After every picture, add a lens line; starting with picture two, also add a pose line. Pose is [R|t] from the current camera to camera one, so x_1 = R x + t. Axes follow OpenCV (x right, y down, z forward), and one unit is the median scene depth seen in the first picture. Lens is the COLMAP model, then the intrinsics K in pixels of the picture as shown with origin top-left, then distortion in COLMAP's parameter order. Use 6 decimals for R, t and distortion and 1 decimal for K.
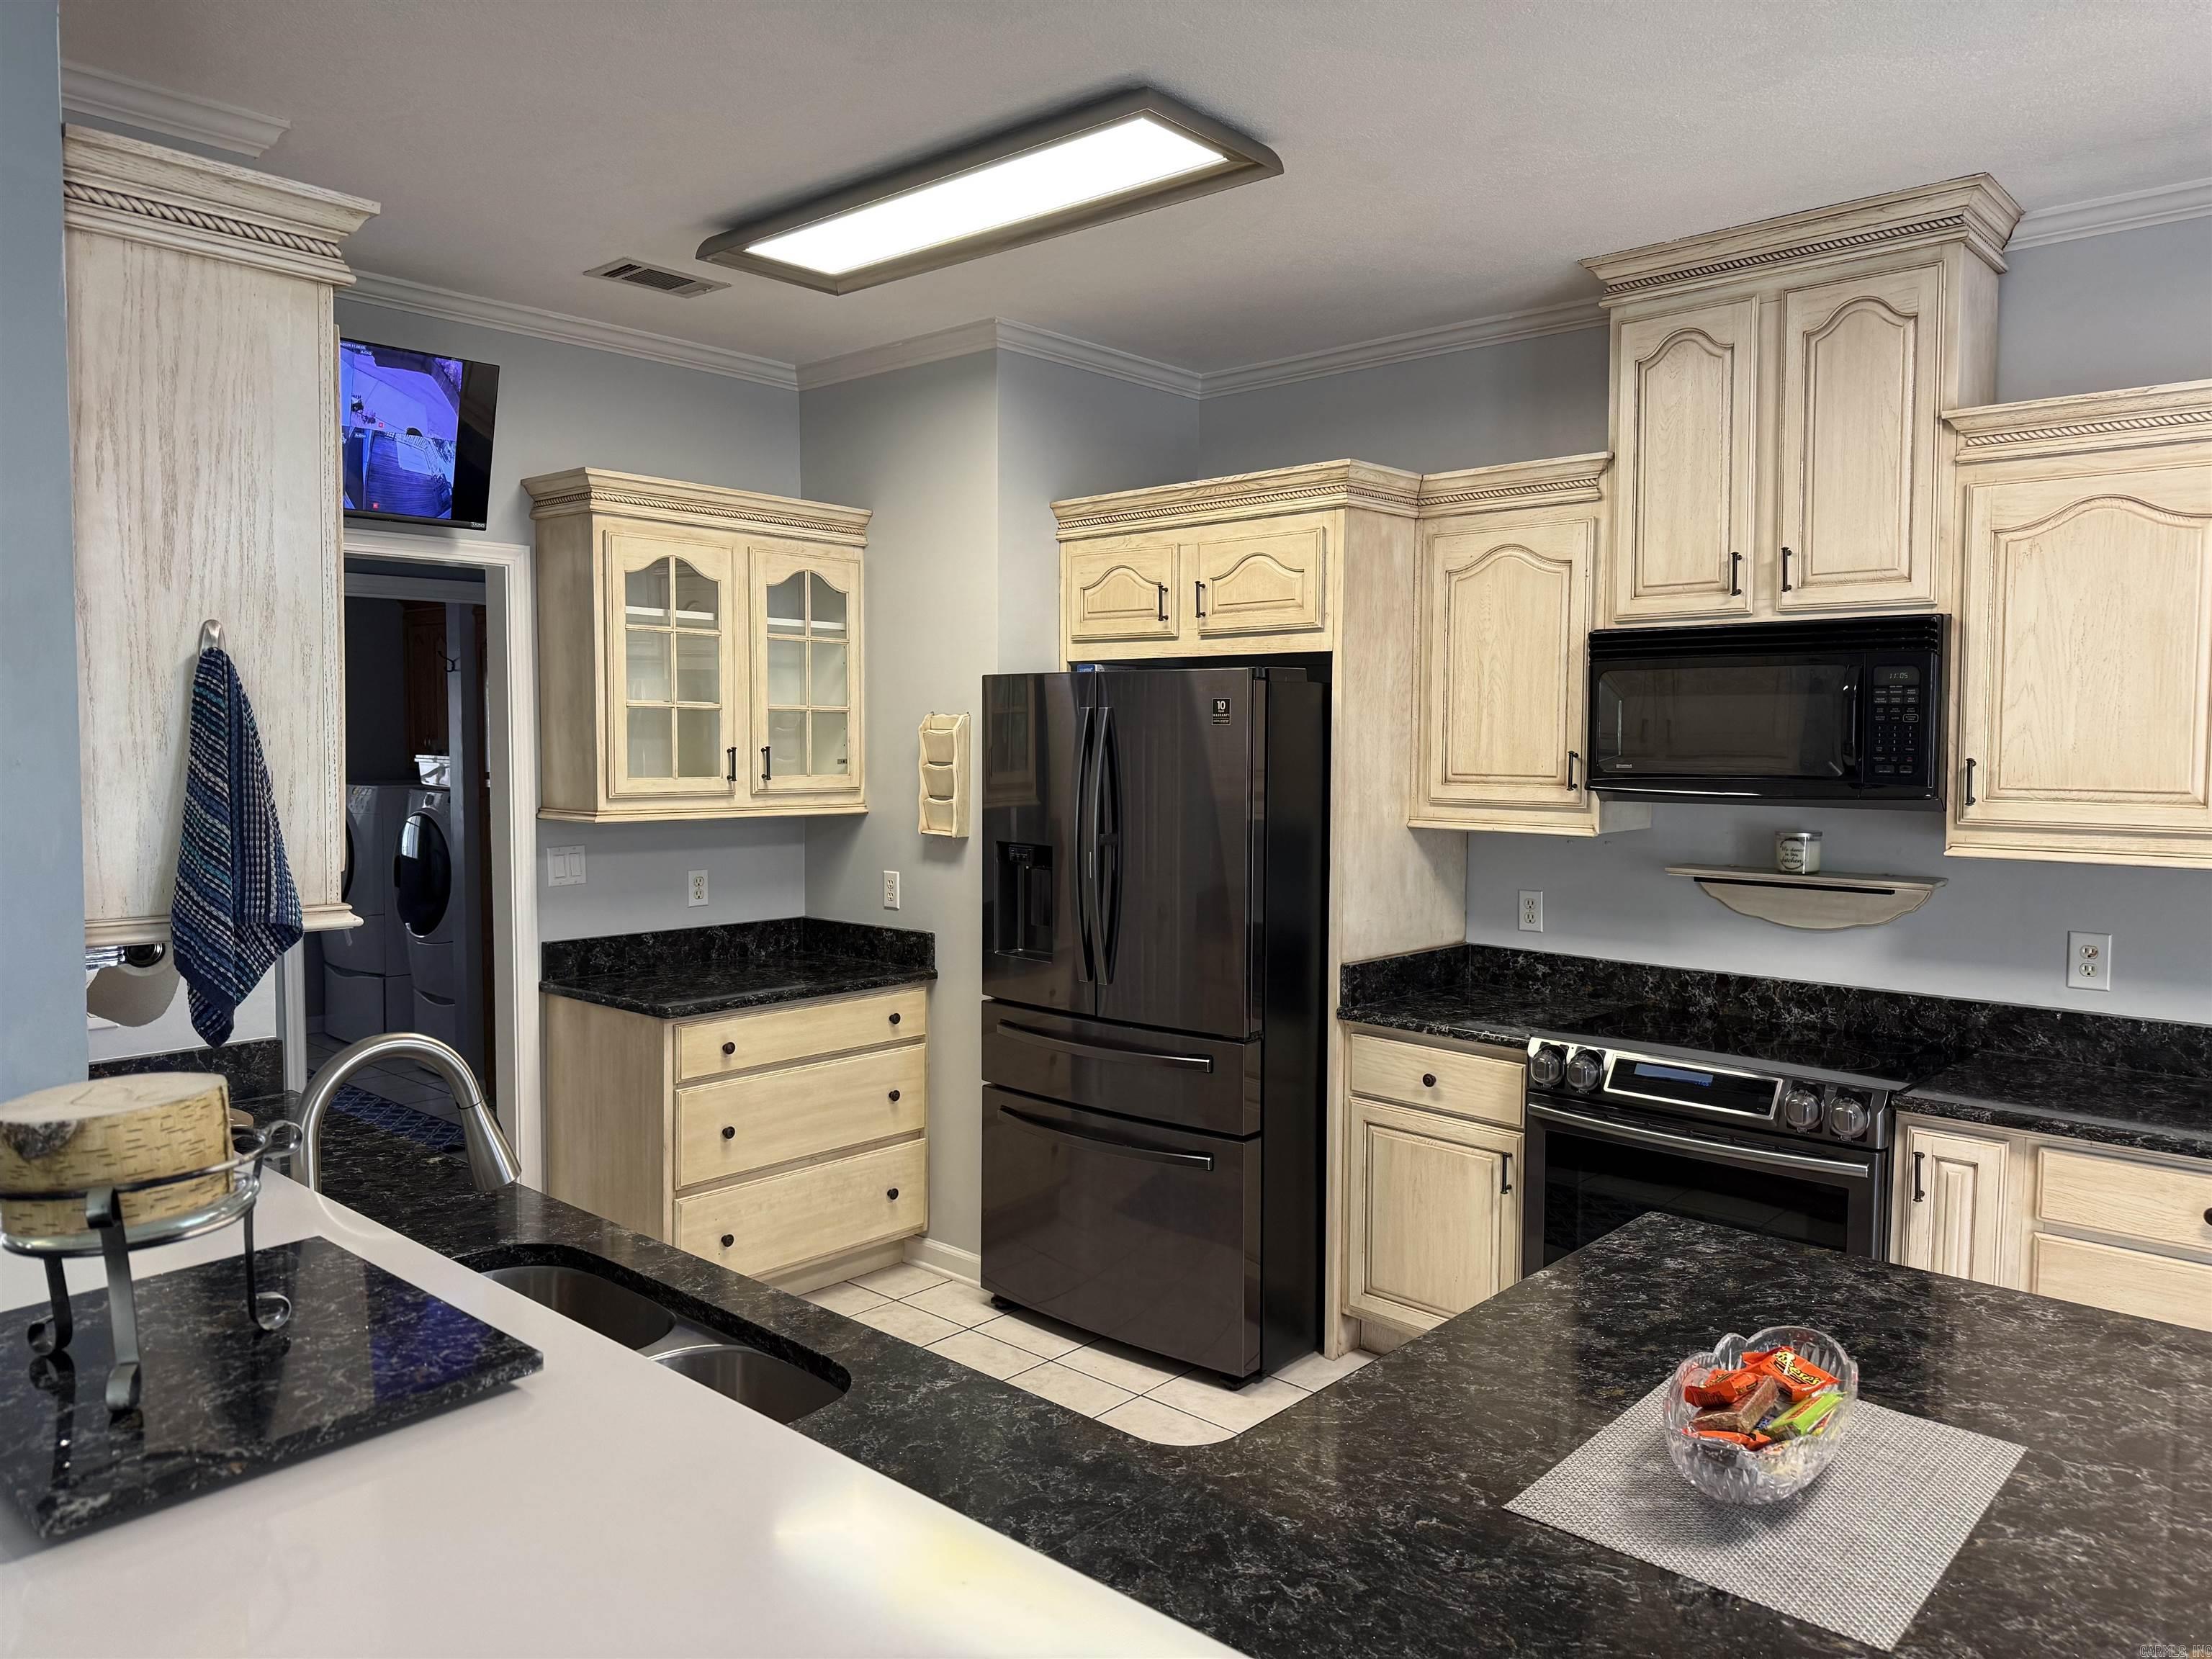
lens RADIAL K [[1554.0, 0, 1093.4], [0, 1554.0, 834.5], [0, 0, 1]] dist [0.047001, -0.046060]
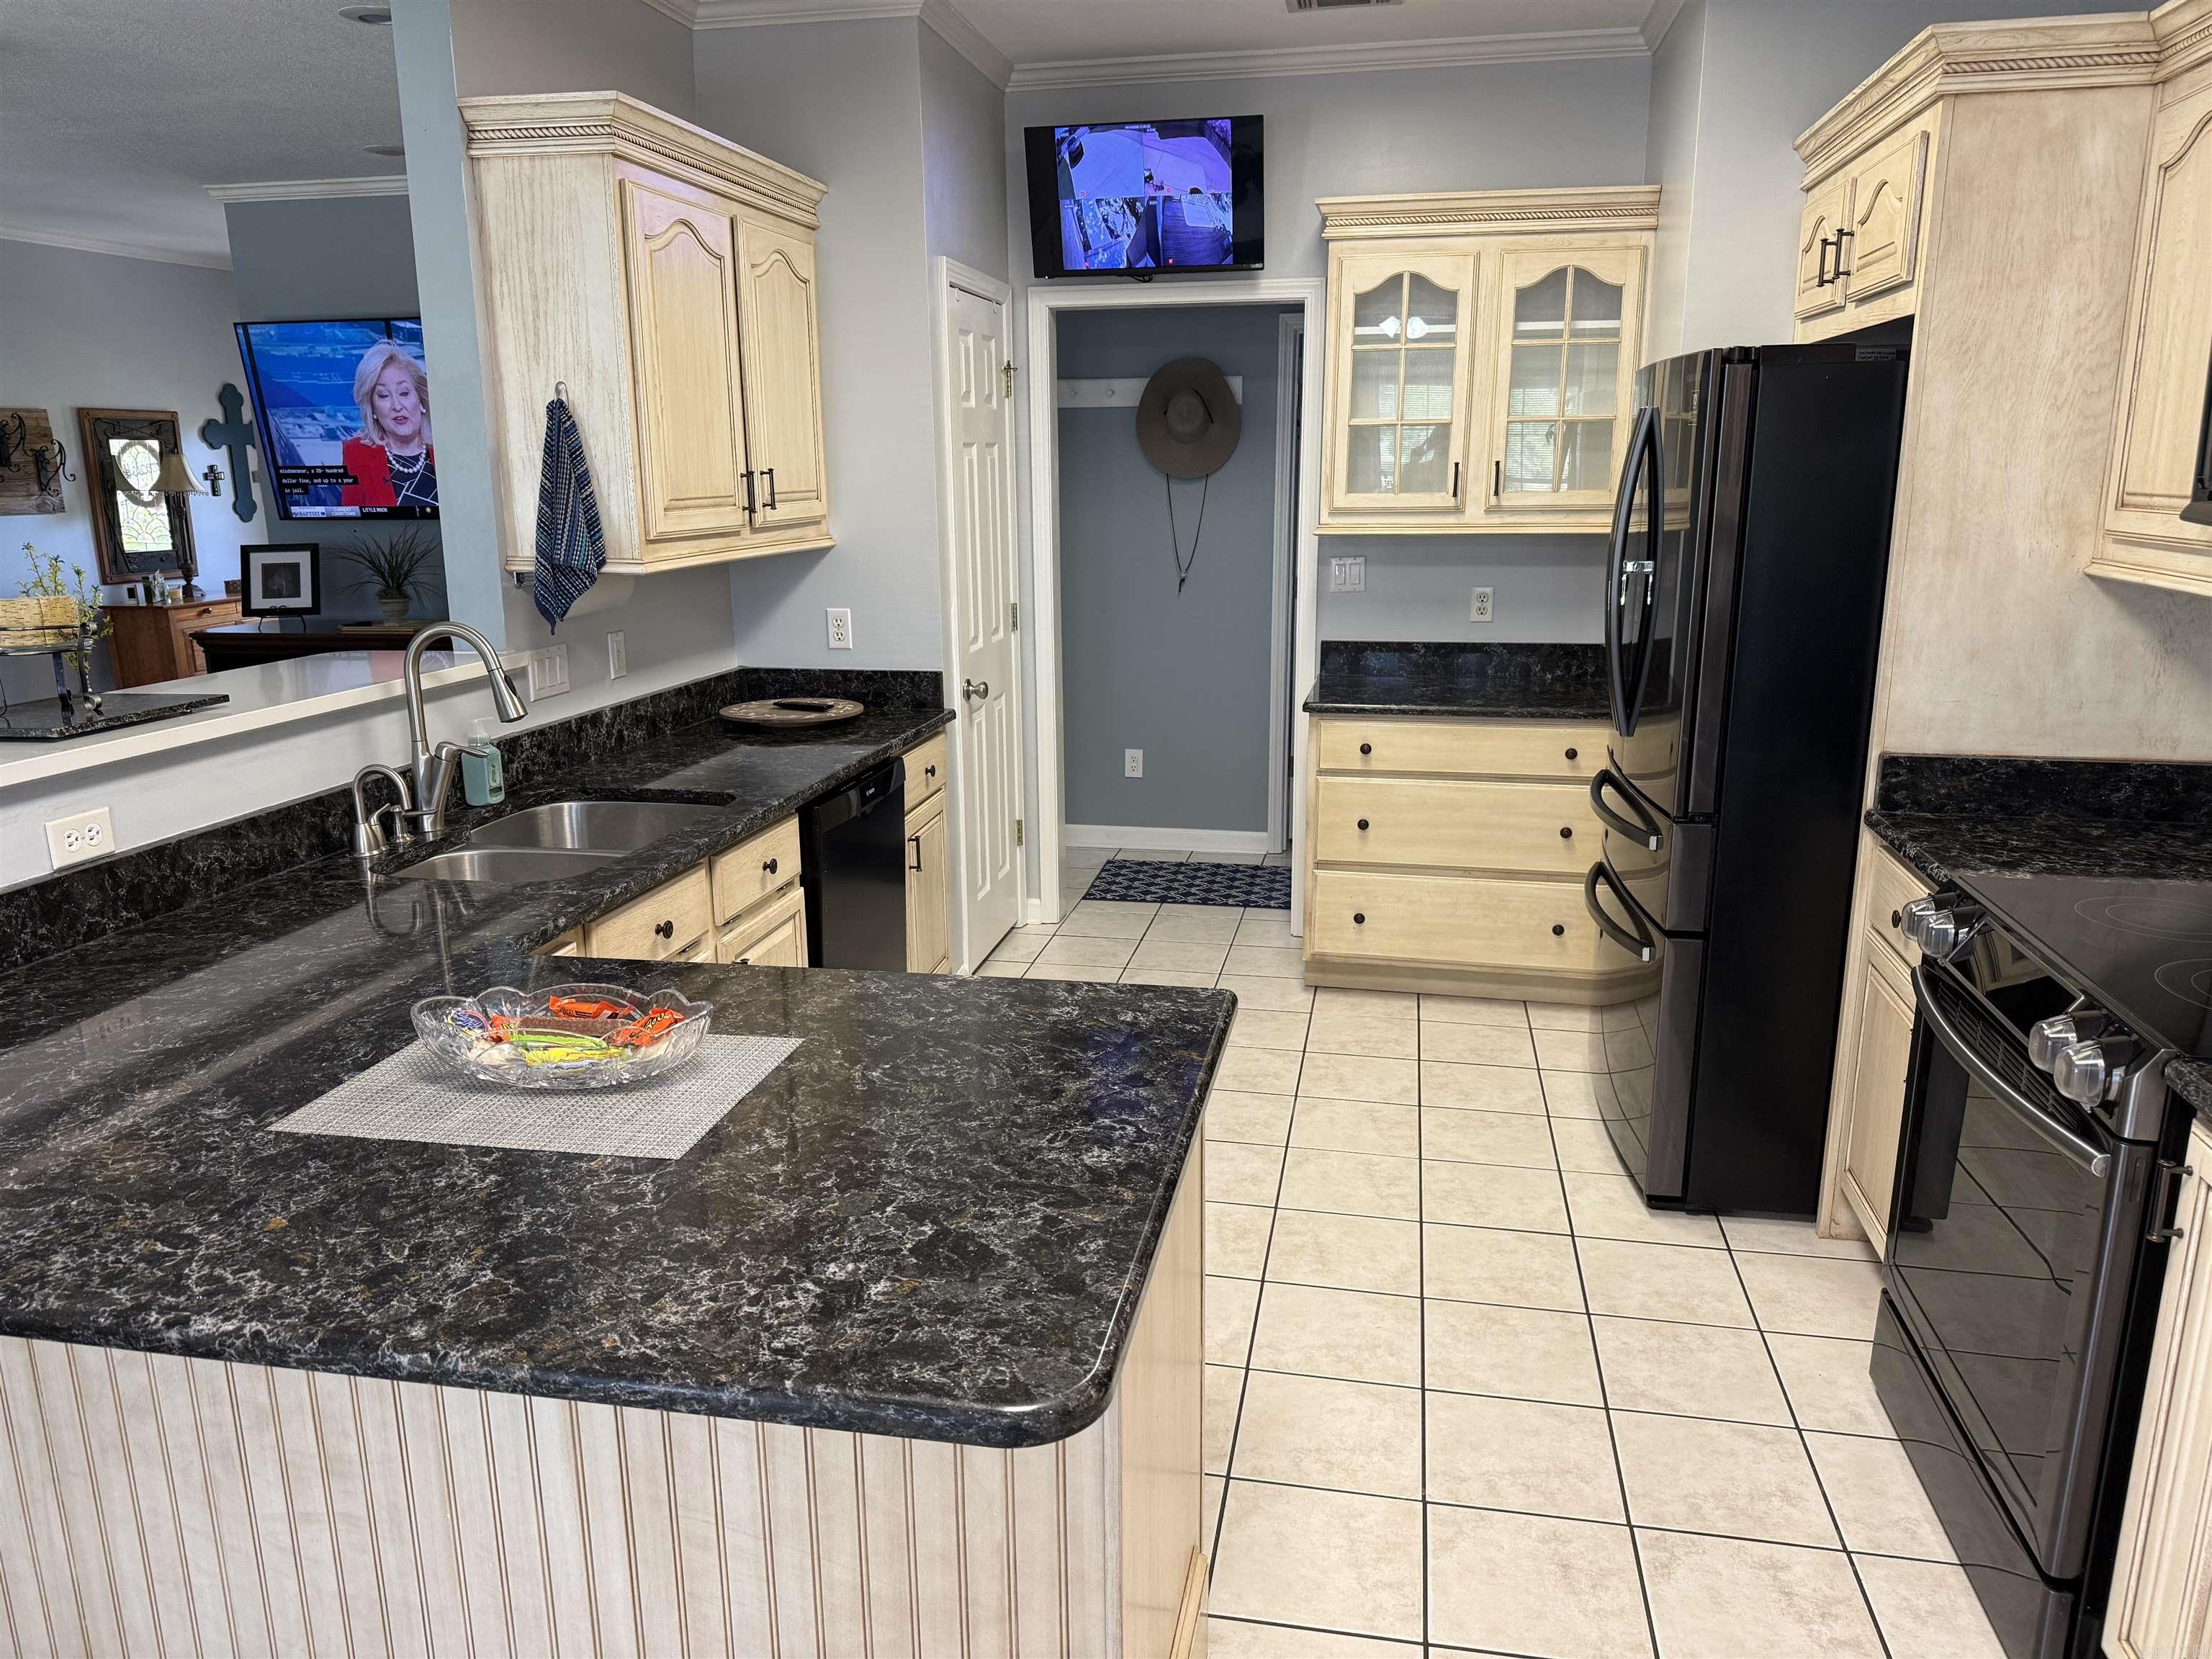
lens RADIAL K [[1554.0, 0, 1090.4], [0, 1554.0, 838.7], [0, 0, 1]] dist [0.047001, -0.046060]
pose [[0.510067, 0.194528, -0.837849, 0.587853], [-0.046278, 0.978886, 0.199101, -0.007891], [0.858889, -0.062781, 0.508300, 0.283145]]
